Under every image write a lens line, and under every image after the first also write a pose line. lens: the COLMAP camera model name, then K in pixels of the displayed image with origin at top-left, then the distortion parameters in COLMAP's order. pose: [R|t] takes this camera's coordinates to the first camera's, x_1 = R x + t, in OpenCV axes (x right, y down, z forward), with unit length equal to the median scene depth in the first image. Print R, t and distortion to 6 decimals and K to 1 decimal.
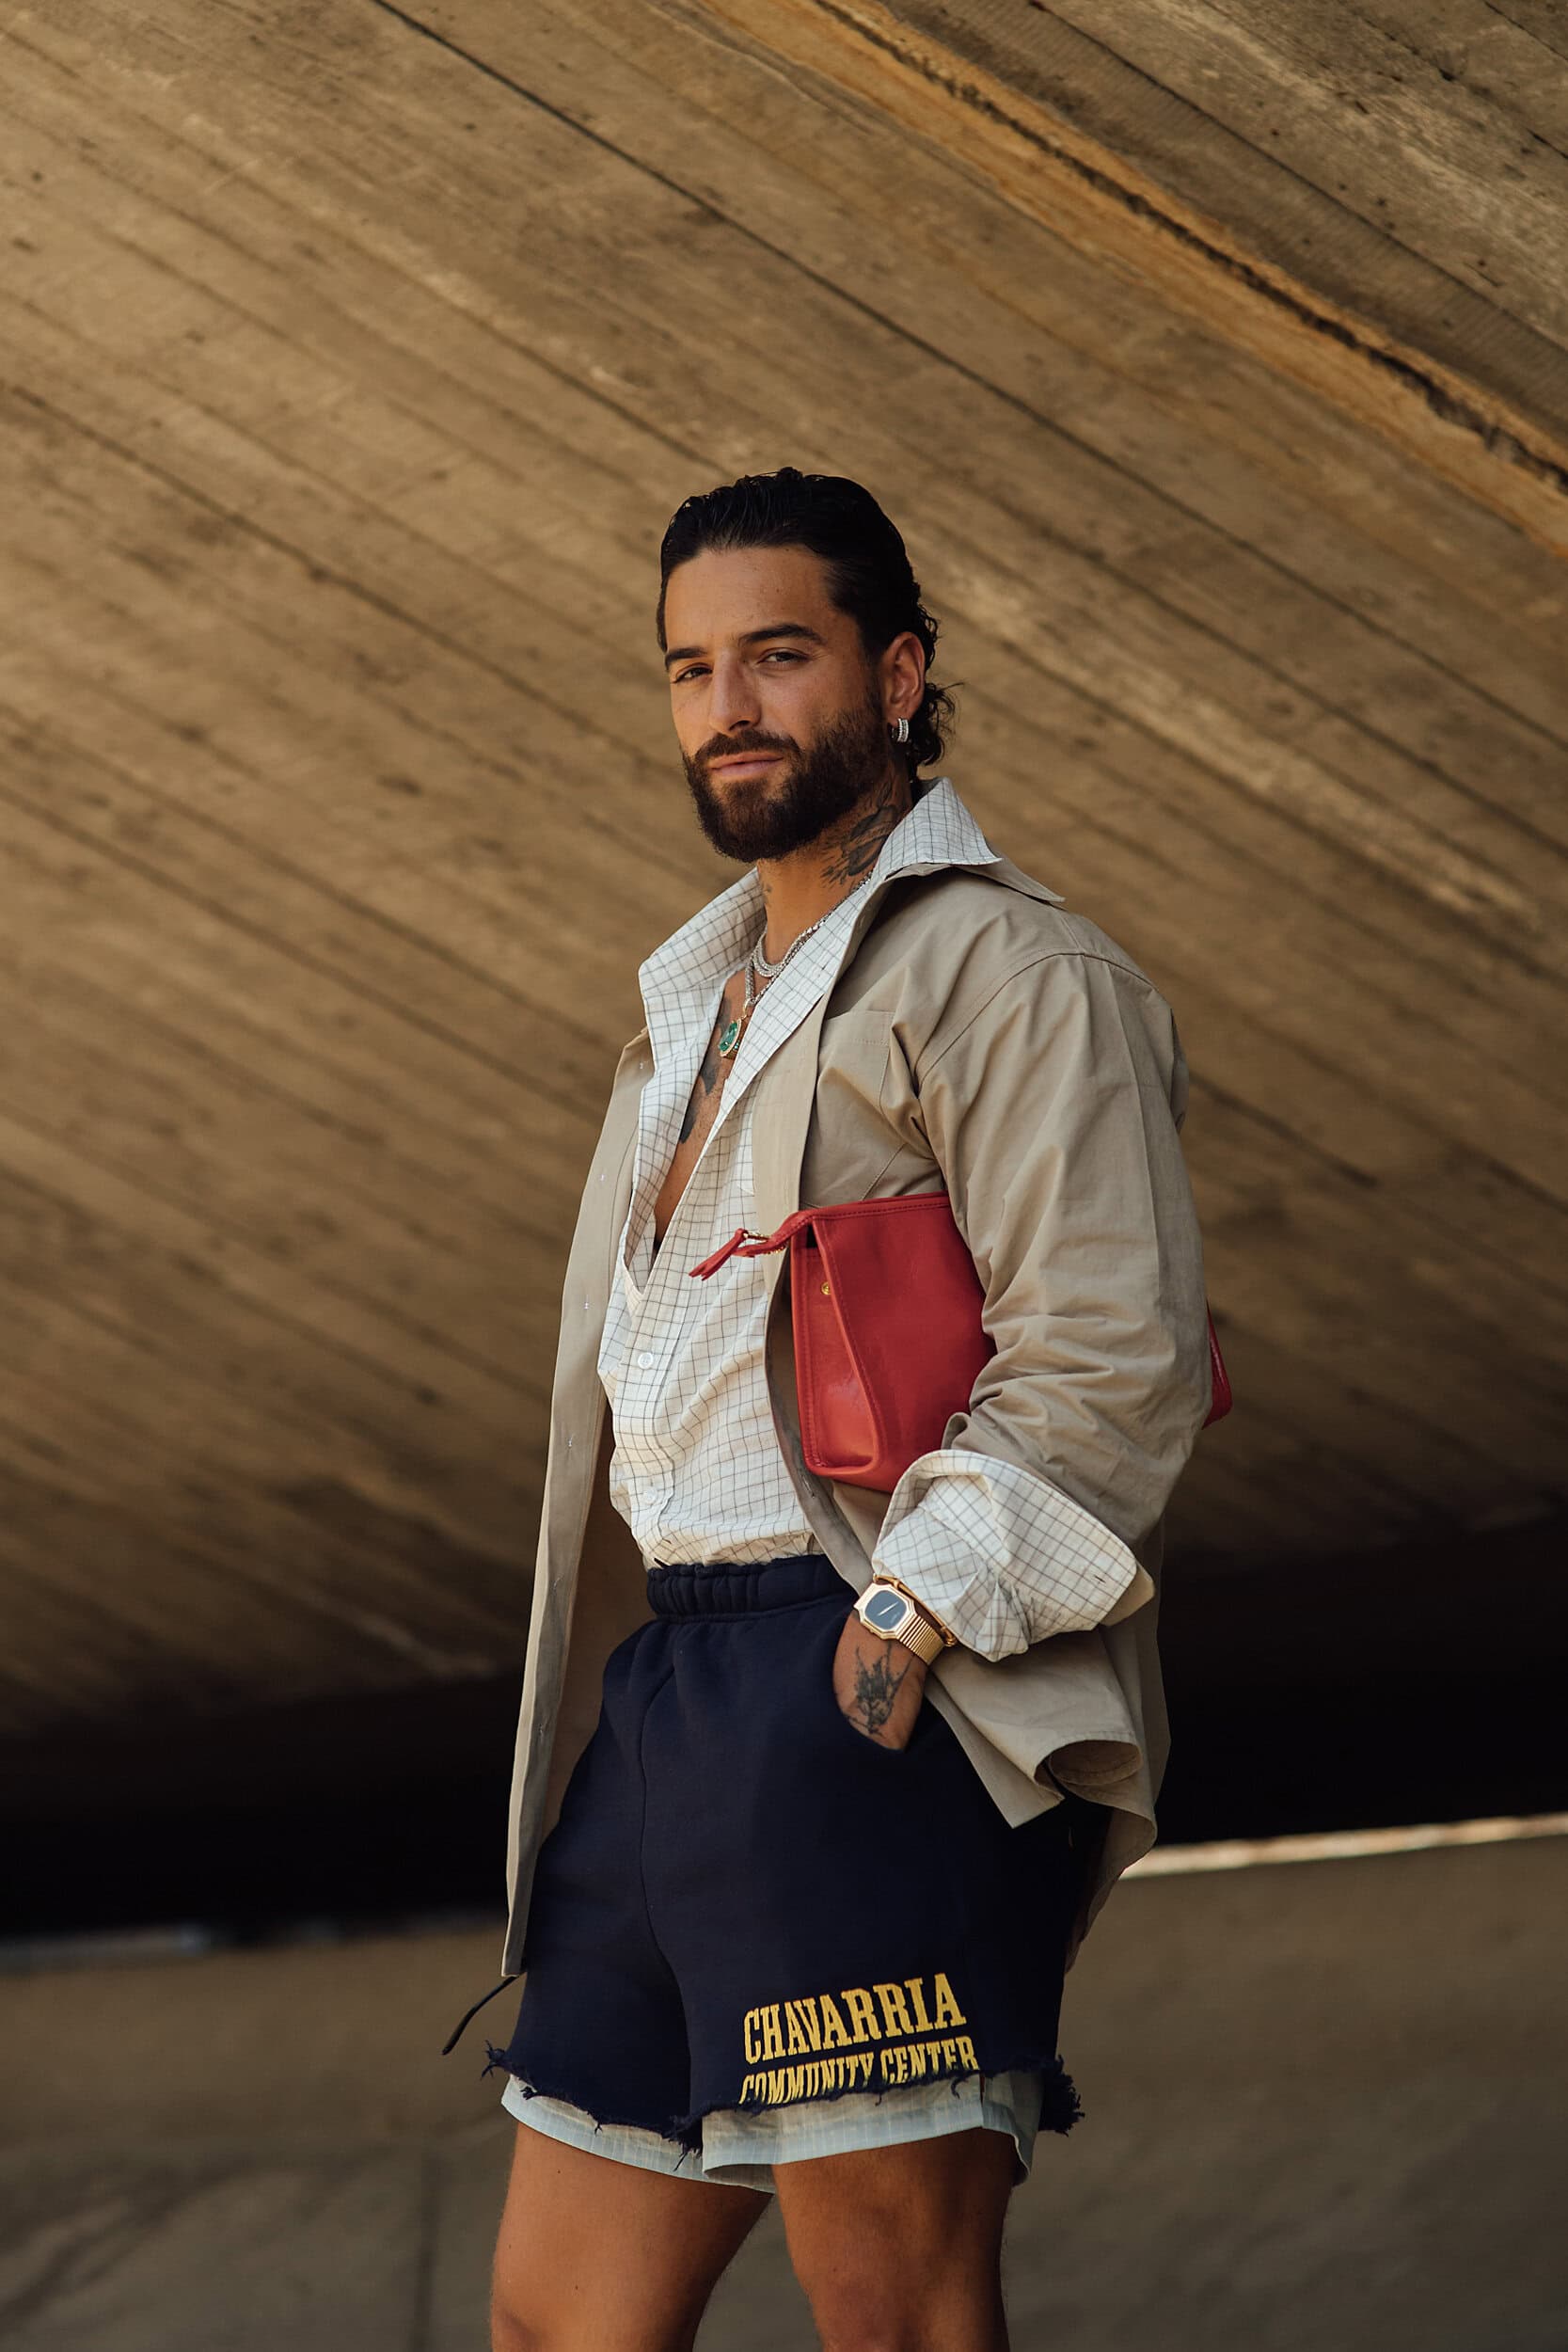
lens RADIAL K [[5506.3, 0, 747.0], [0, 5506.3, 1146.6], [0, 0, 1]] dist [-0.004261, -0.660729]
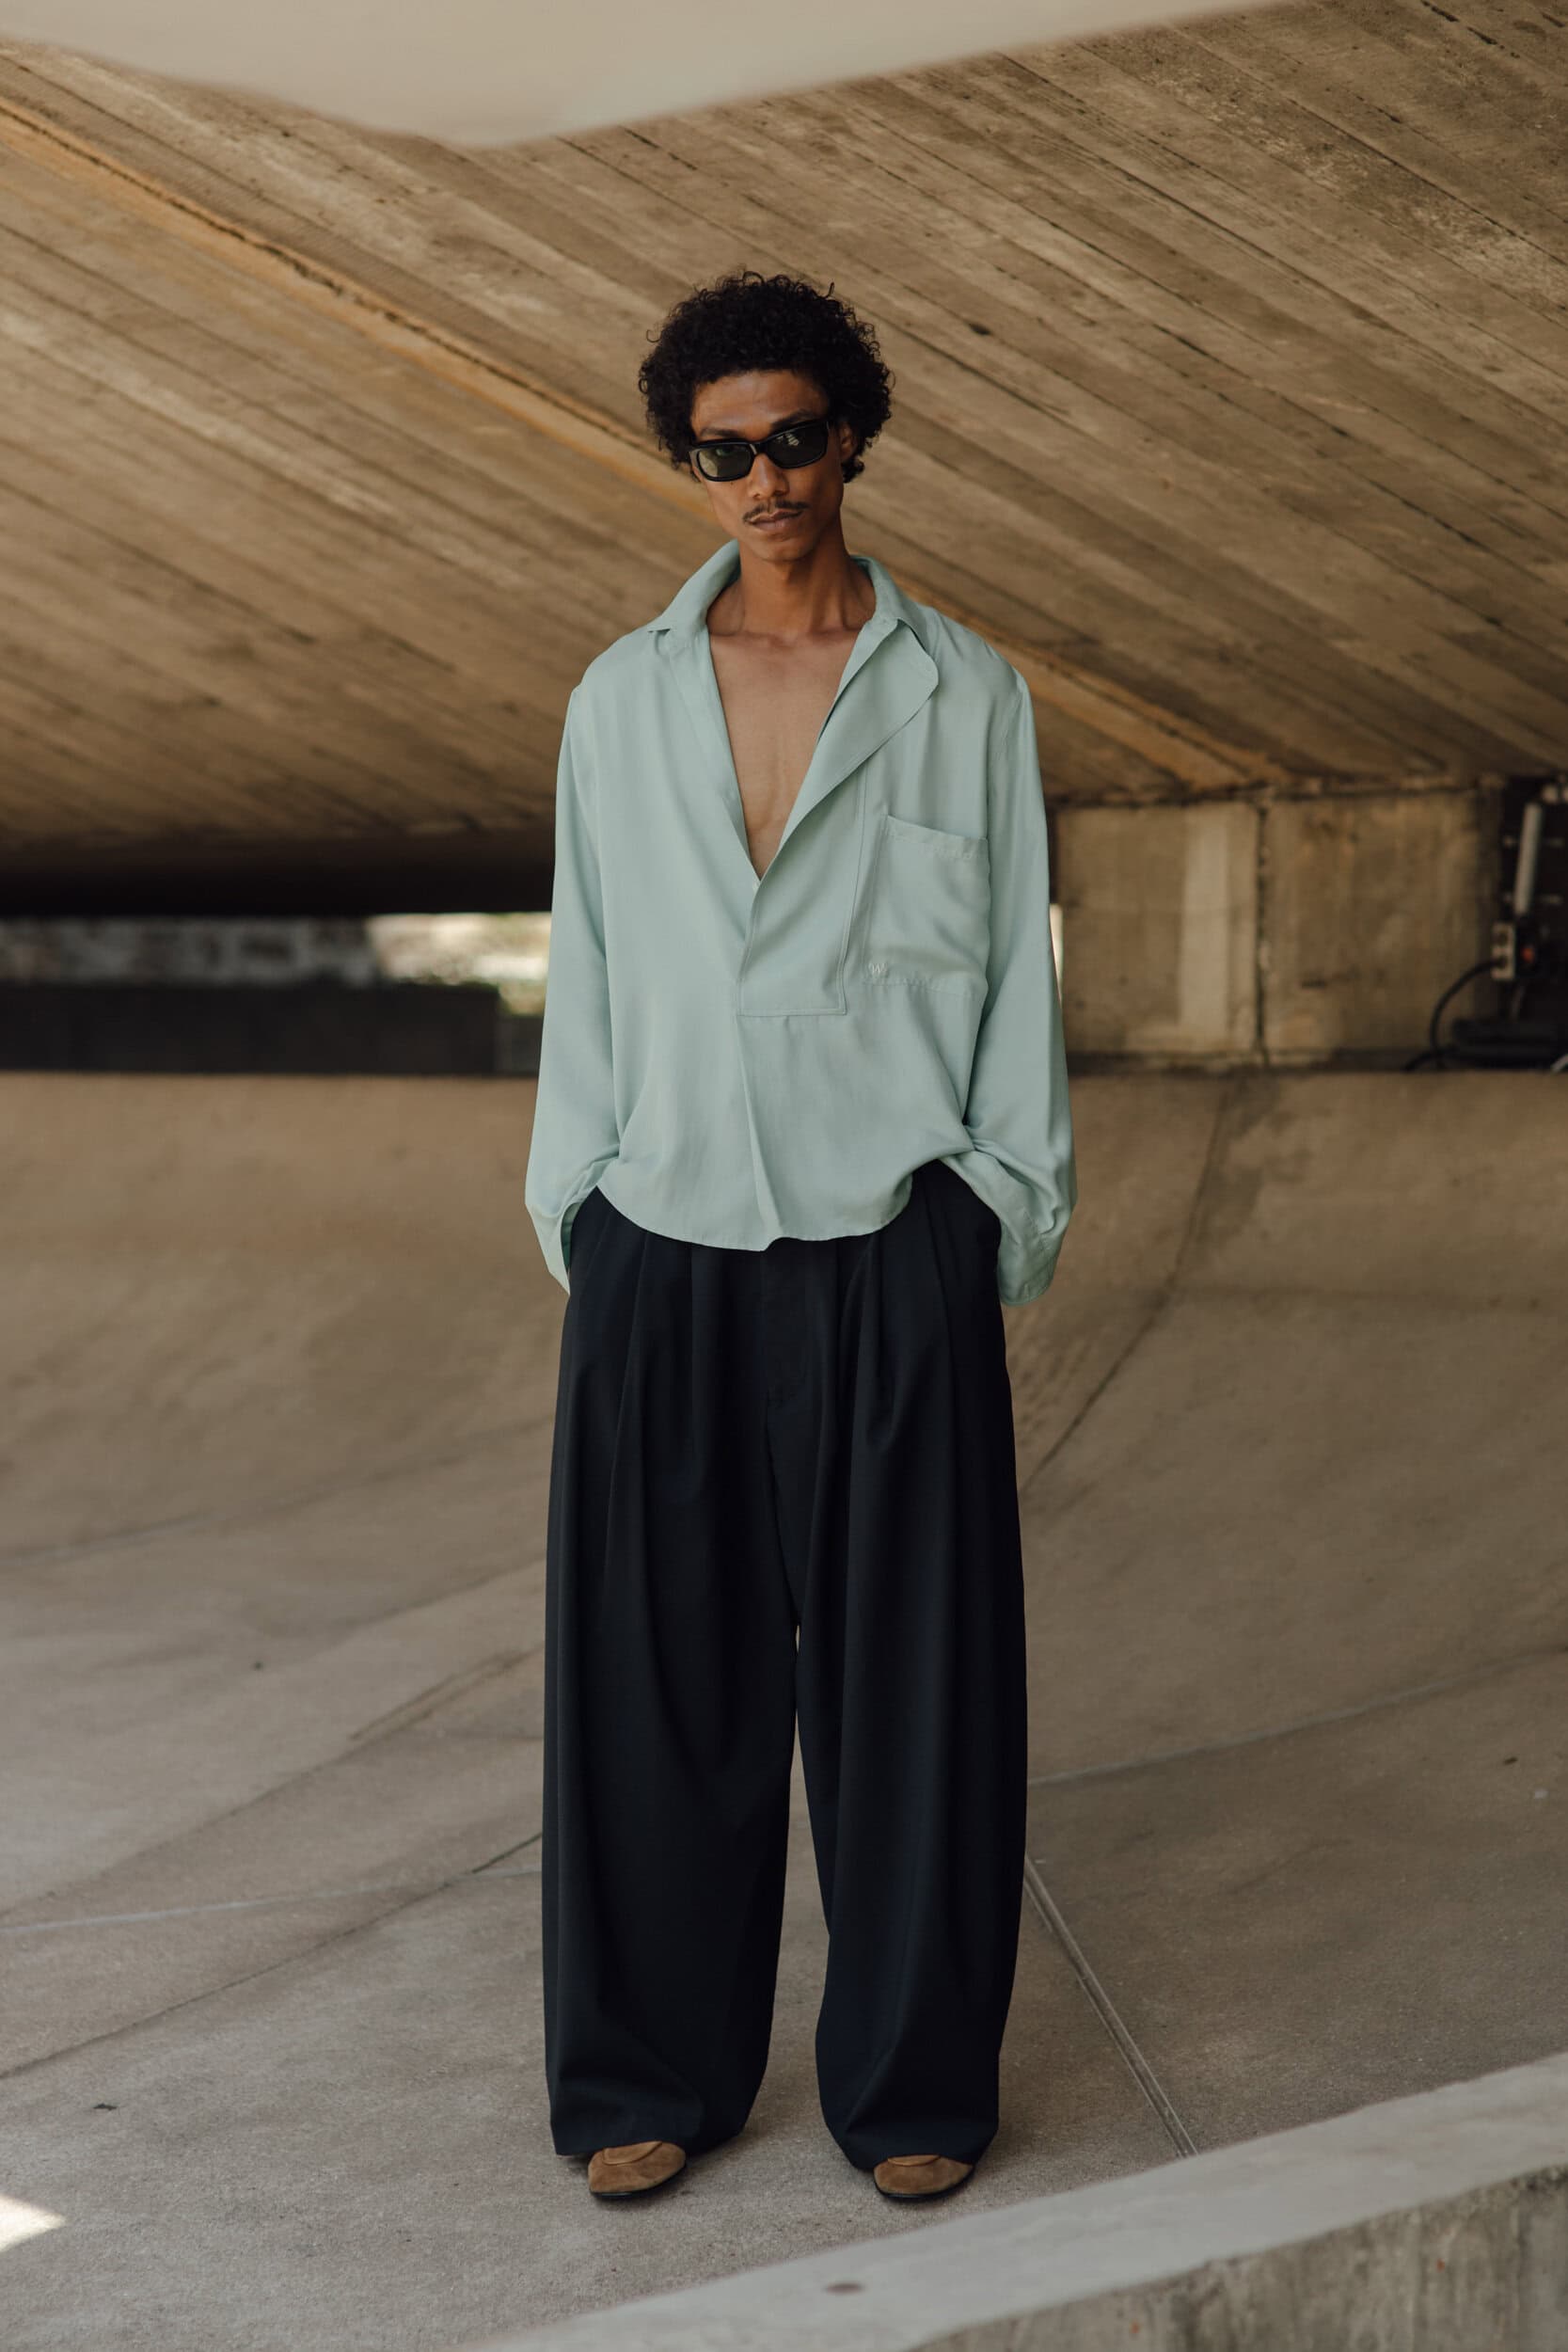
lens RADIAL K [[5689.8, 0, 784.0], [0, 5689.8, 1176.0], [0, 0, 1]] dist [-0.023512, -0.517446]
pose [[0.989825, 0.025711, 0.139948, 0.042595], [-0.055886, 0.974750, 0.216192, -0.228204], [-0.130856, -0.221813, 0.966269, -0.559276]]
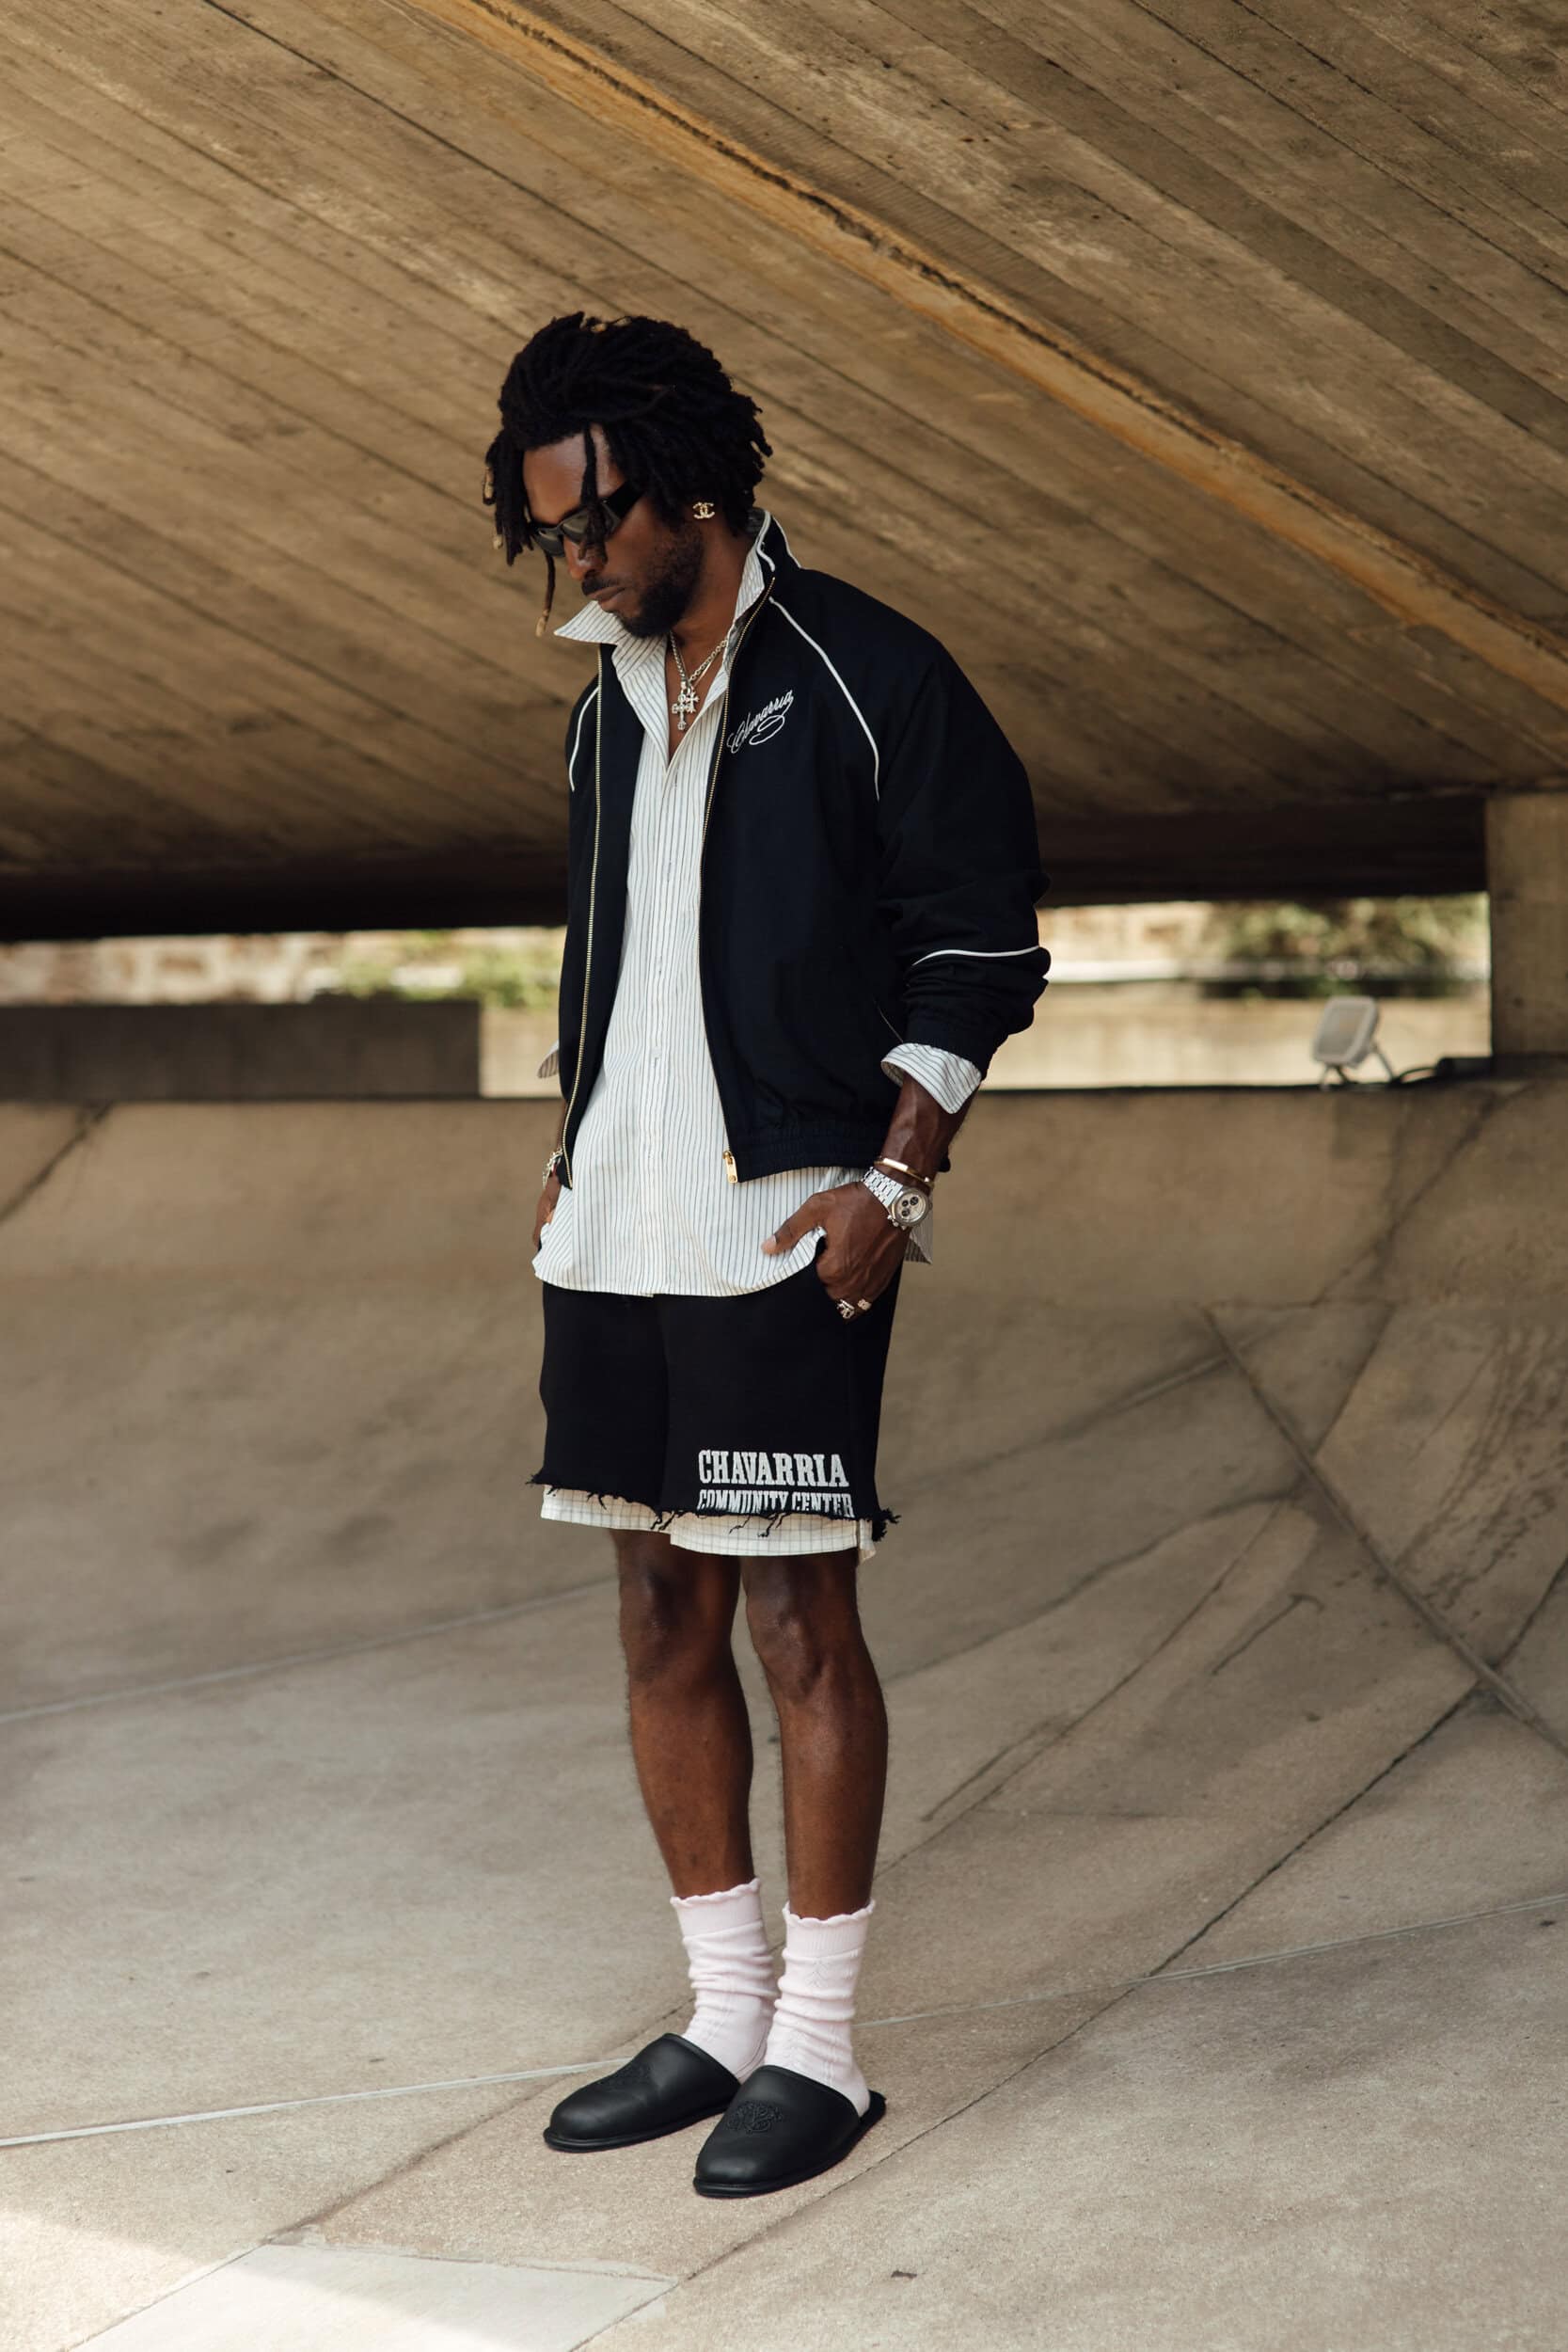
lens RADIAL K [[5457.6, 0, 721.8], [0, 5457.6, 1169.3], [0, 0, 1]] dist [-0.004674, -0.644208]
pose [[0.983958, 0.000561, 0.178401, -0.143277], [-0.039452, 0.975921, 0.214526, -0.187993], [-0.173985, -0.218123, 0.960287, -0.351366]]
